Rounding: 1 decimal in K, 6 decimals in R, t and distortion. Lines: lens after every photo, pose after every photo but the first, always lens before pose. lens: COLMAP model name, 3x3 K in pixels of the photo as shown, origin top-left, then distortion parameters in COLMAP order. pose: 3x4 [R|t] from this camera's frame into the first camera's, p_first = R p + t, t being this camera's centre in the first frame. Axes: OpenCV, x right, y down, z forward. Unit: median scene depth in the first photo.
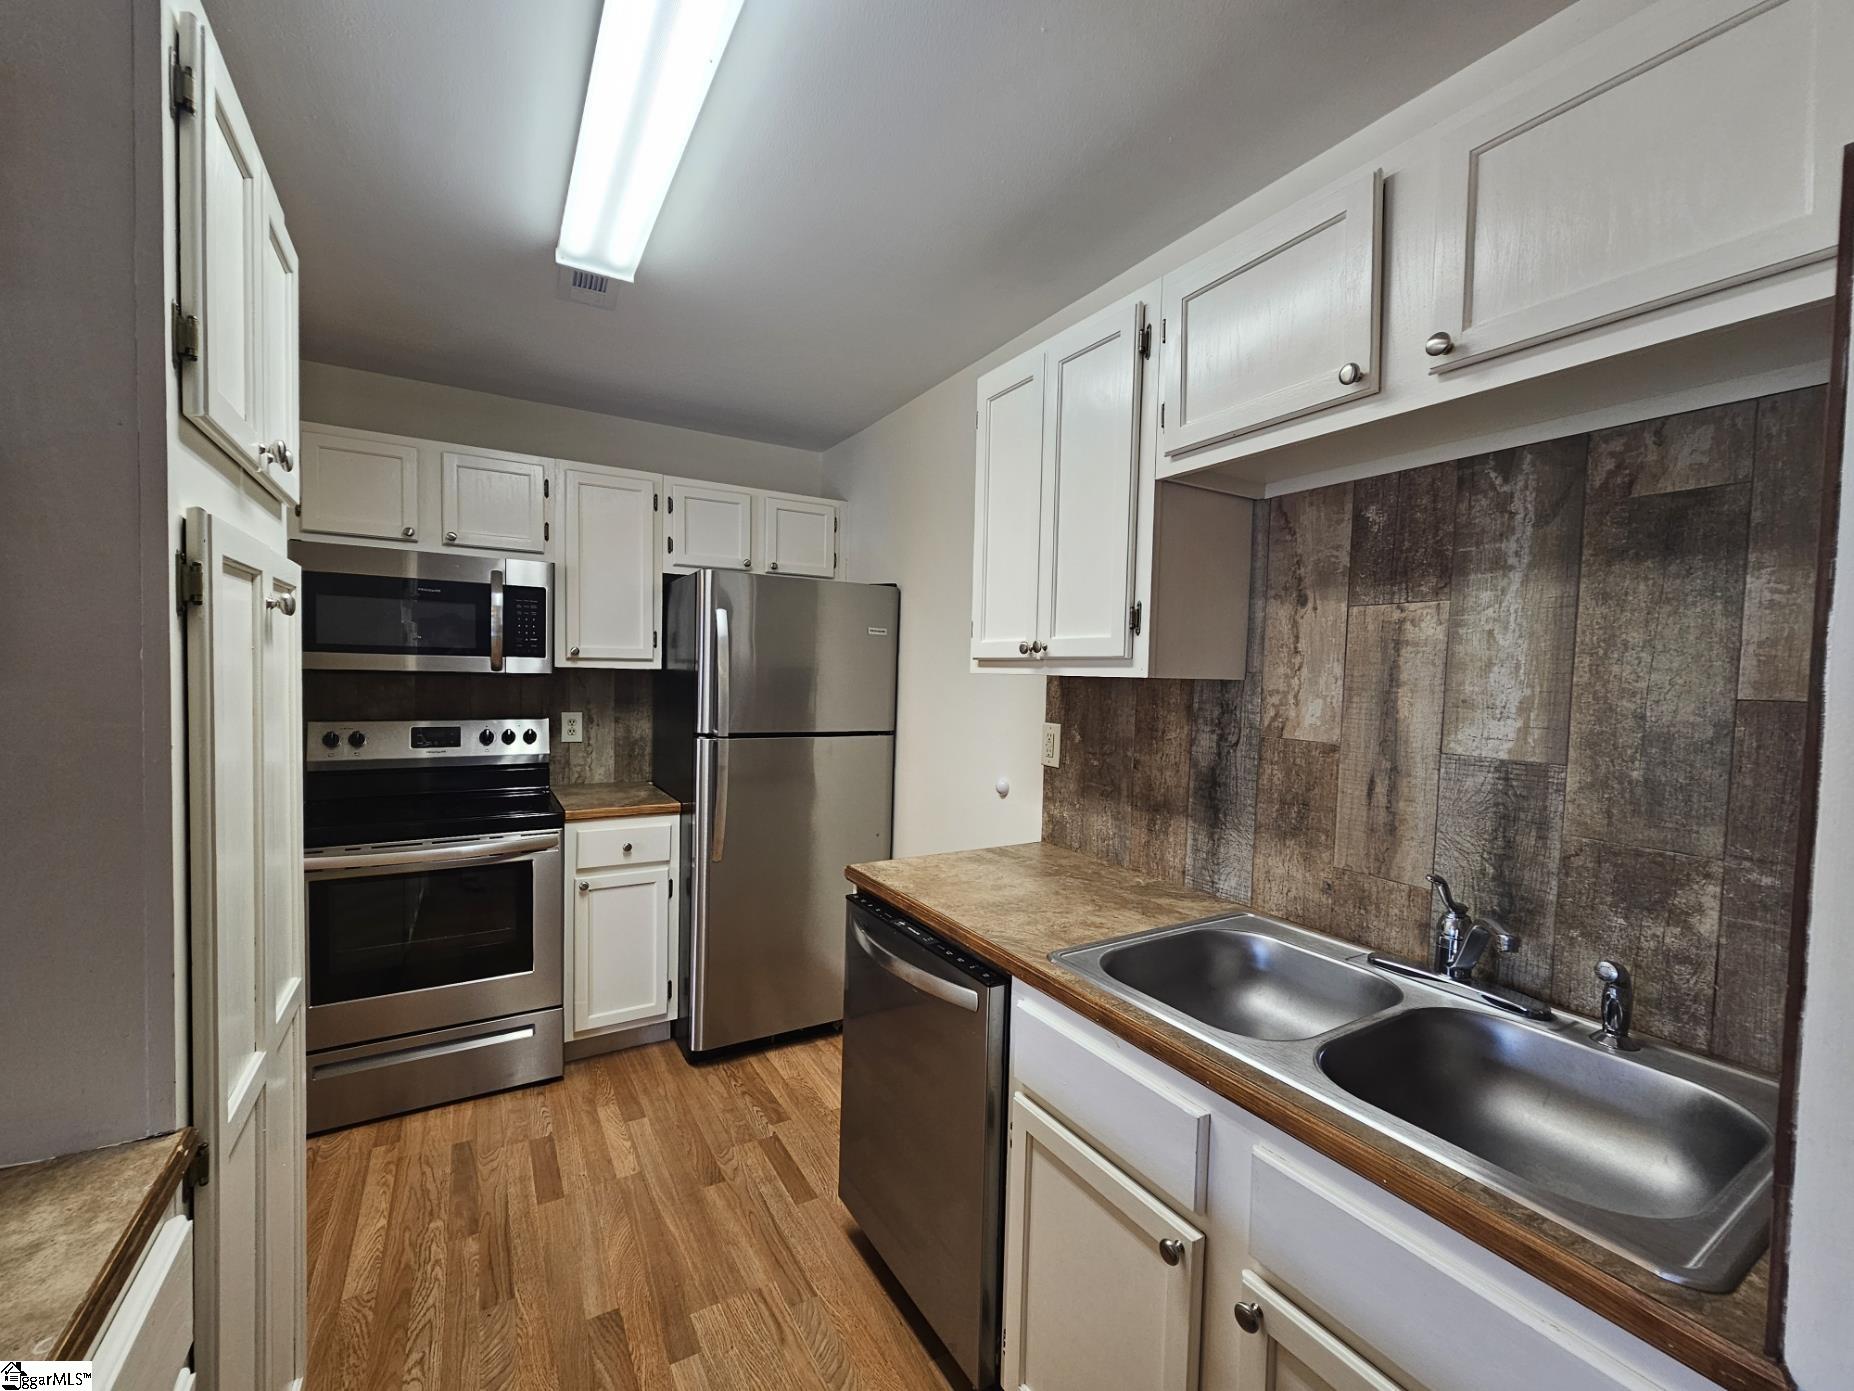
lens RADIAL K [[761.6, 0, 926.1], [0, 761.6, 703.3], [0, 0, 1]] dist [-0.003737, 0.000083]
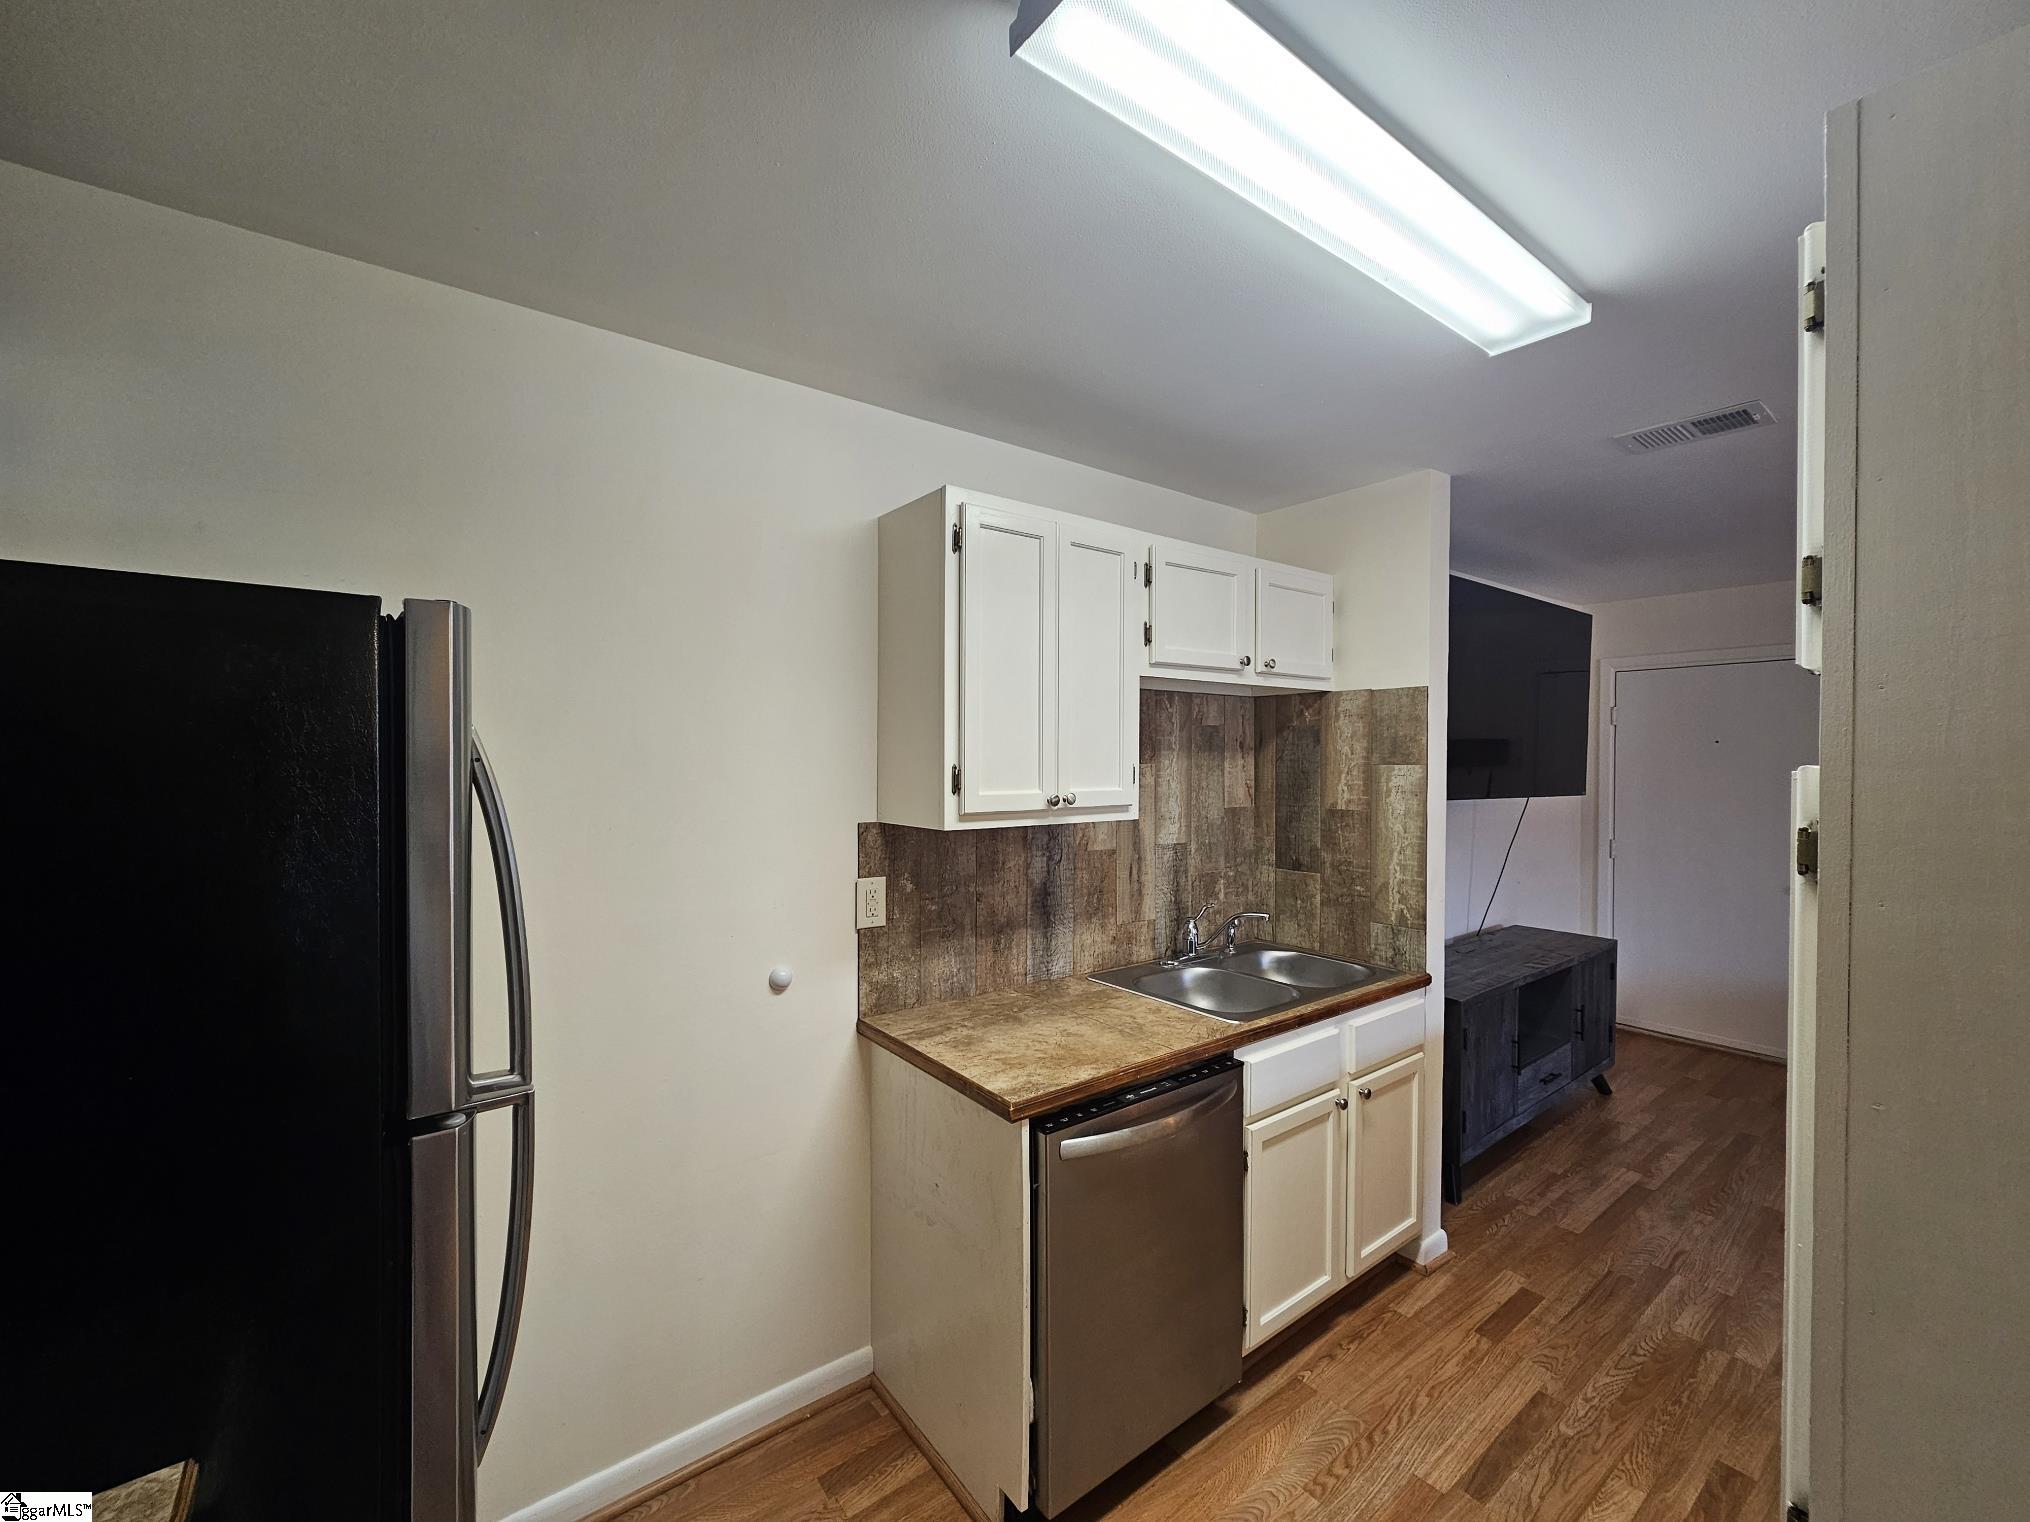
lens RADIAL K [[834.0, 0, 1014.0], [0, 834.0, 758.8], [0, 0, 1]] dist [-0.003737, 0.000083]
pose [[-0.107431, -0.028366, 0.993808, -1.114423], [0.033858, 0.998909, 0.032171, -0.189102], [-0.993636, 0.037104, -0.106353, 1.307392]]
